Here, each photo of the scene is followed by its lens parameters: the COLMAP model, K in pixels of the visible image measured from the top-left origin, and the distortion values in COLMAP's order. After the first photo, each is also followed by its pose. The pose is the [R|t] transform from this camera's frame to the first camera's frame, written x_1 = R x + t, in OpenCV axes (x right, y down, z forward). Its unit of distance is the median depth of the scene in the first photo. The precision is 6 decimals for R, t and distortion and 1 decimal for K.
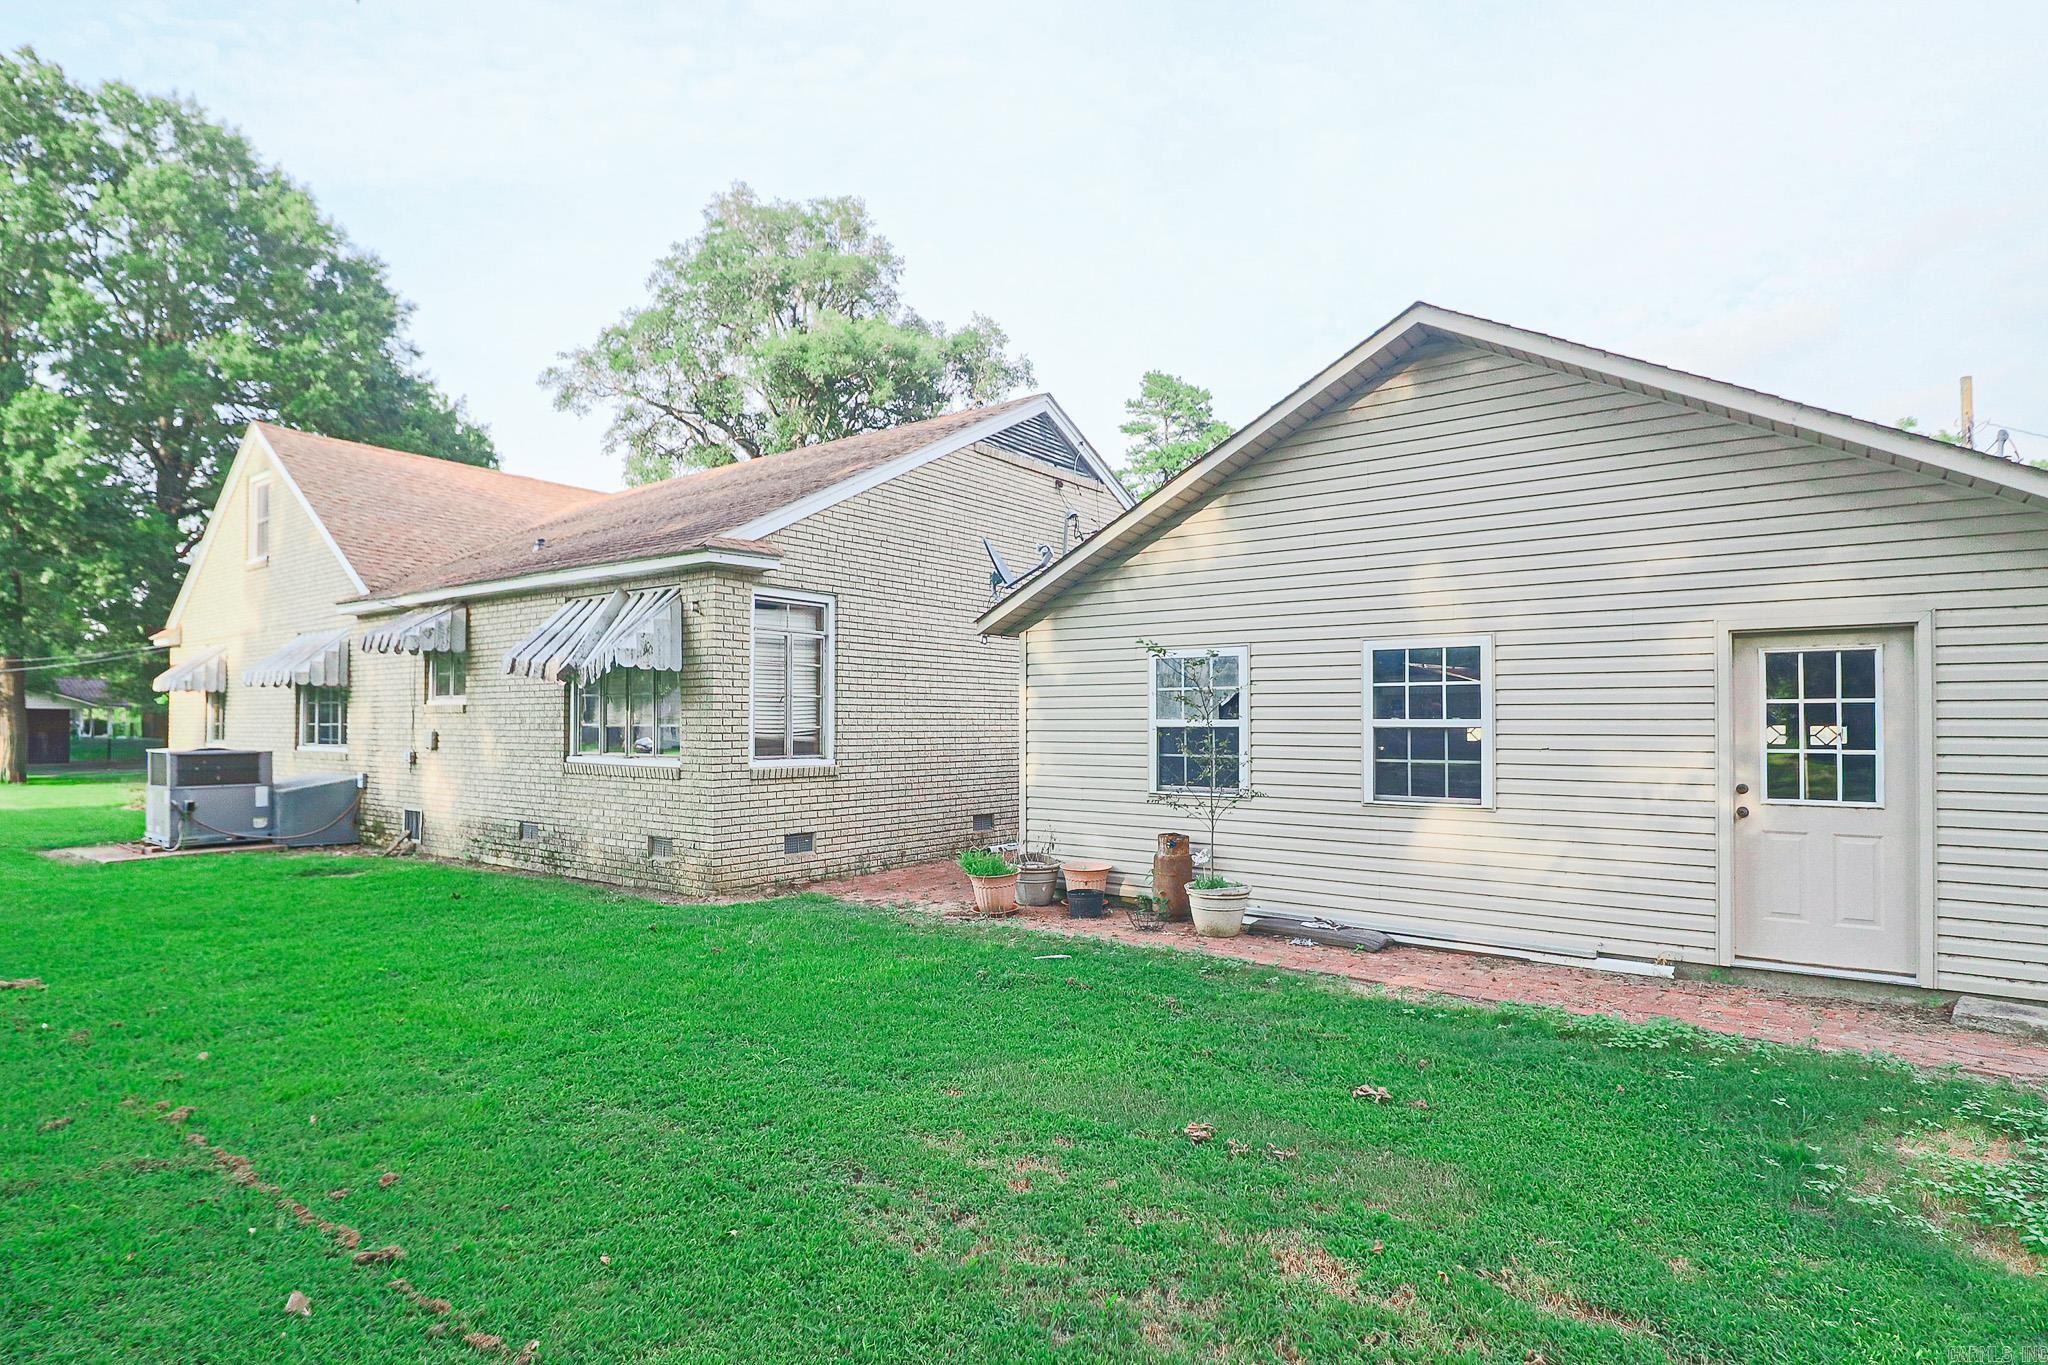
lens RADIAL K [[975.0, 0, 1025.6], [0, 975.0, 707.9], [0, 0, 1]] dist [0.002365, -0.014130]
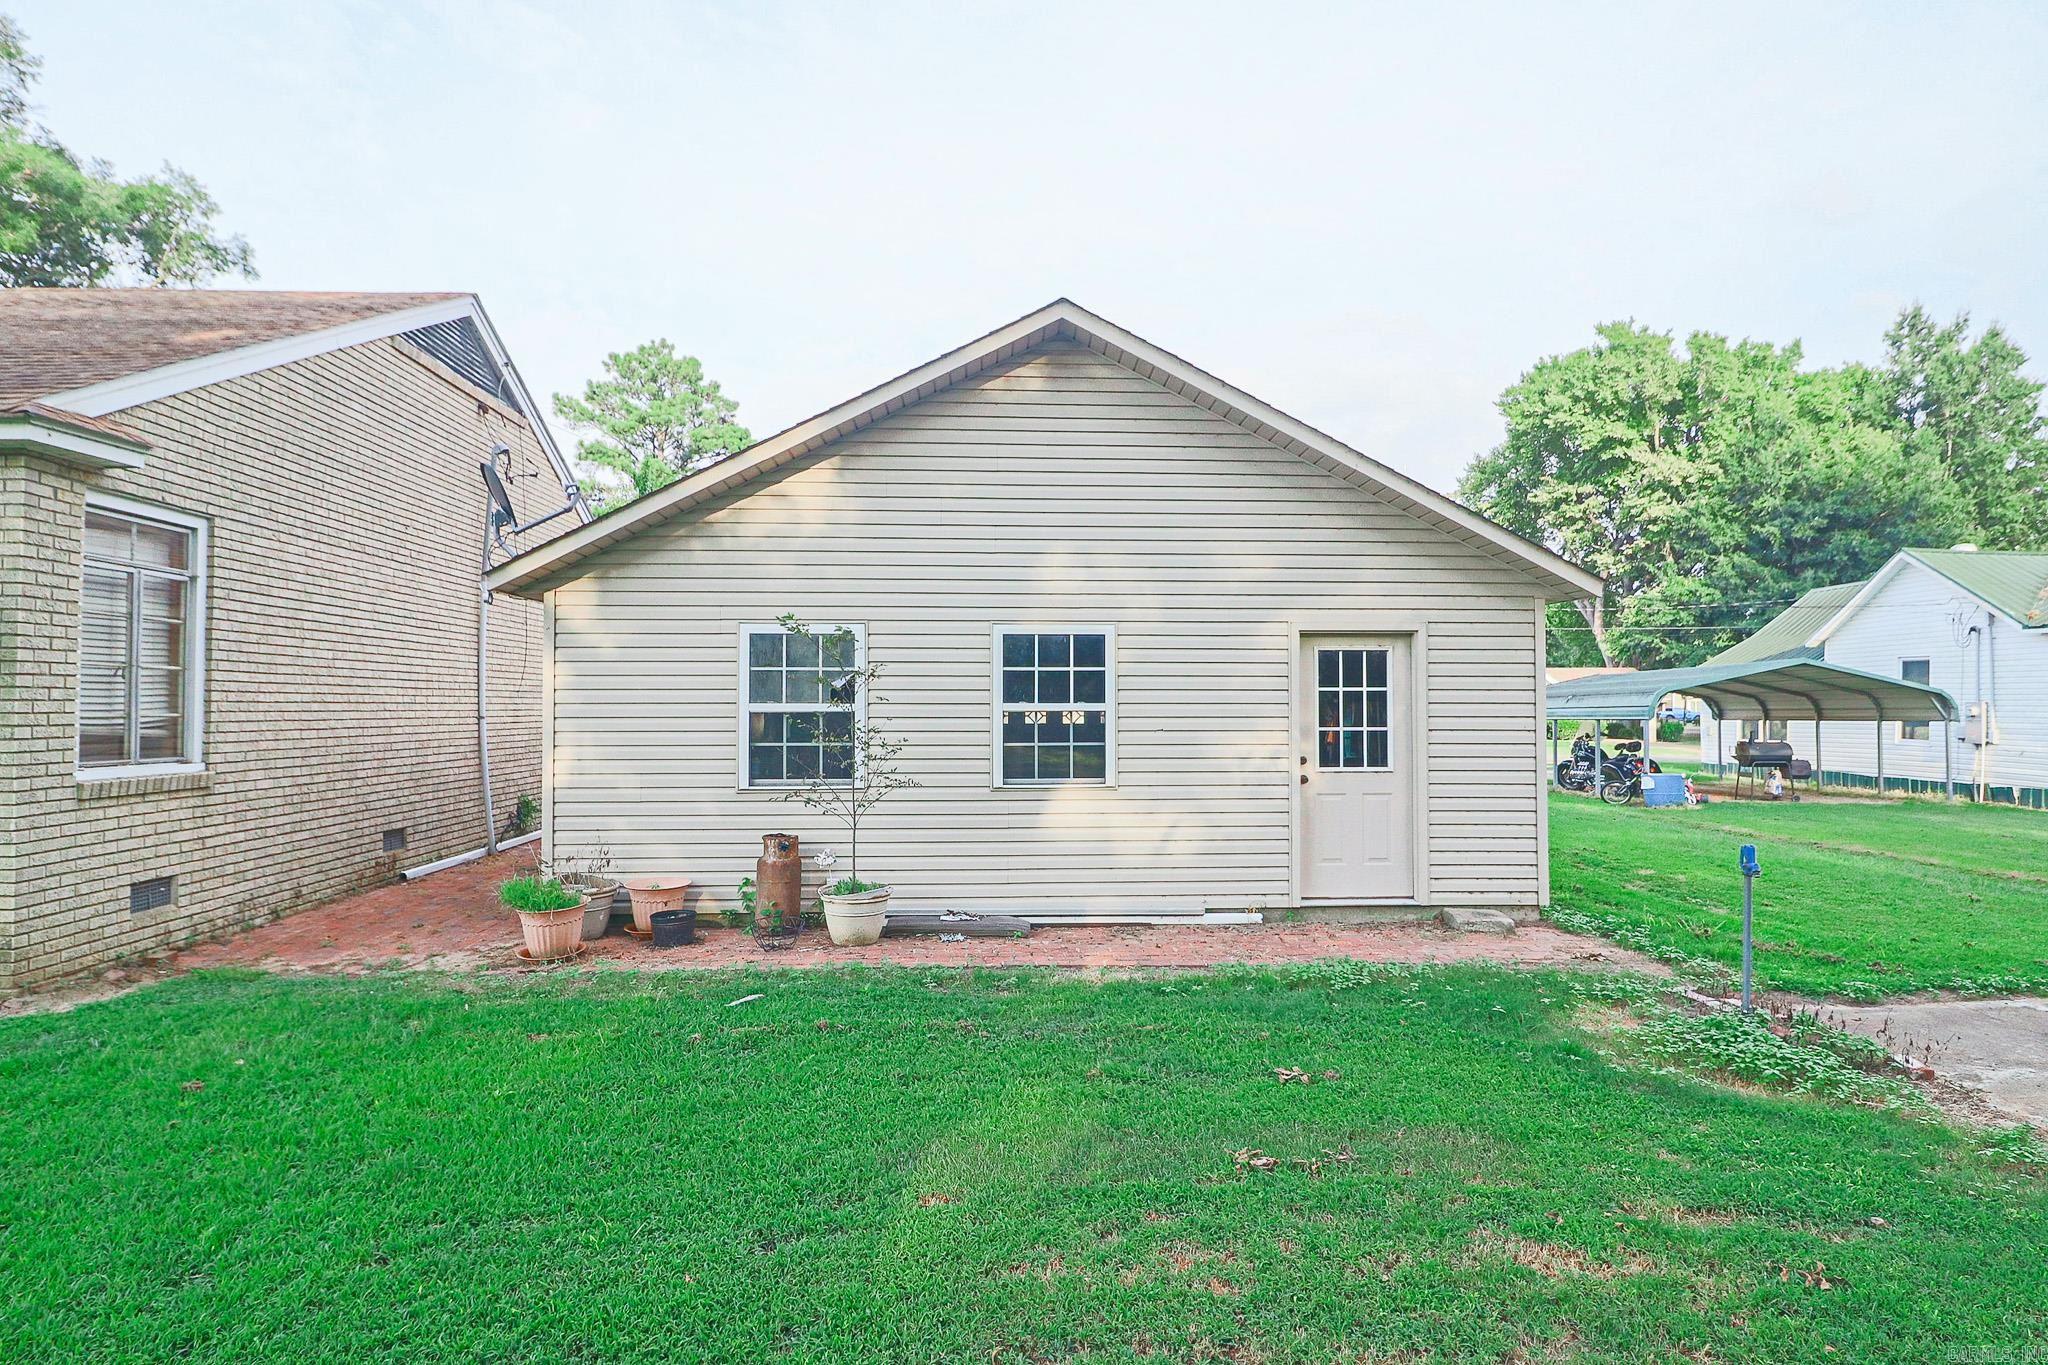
lens RADIAL K [[1001.5, 0, 1024.0], [0, 1001.5, 682.5], [0, 0, 1]] dist [-0.000255, -0.013074]
pose [[0.791182, 0.012761, 0.611447, -0.227187], [-0.007424, 0.999909, -0.011261, 0.001559], [-0.611535, 0.004370, 0.791205, 0.158035]]
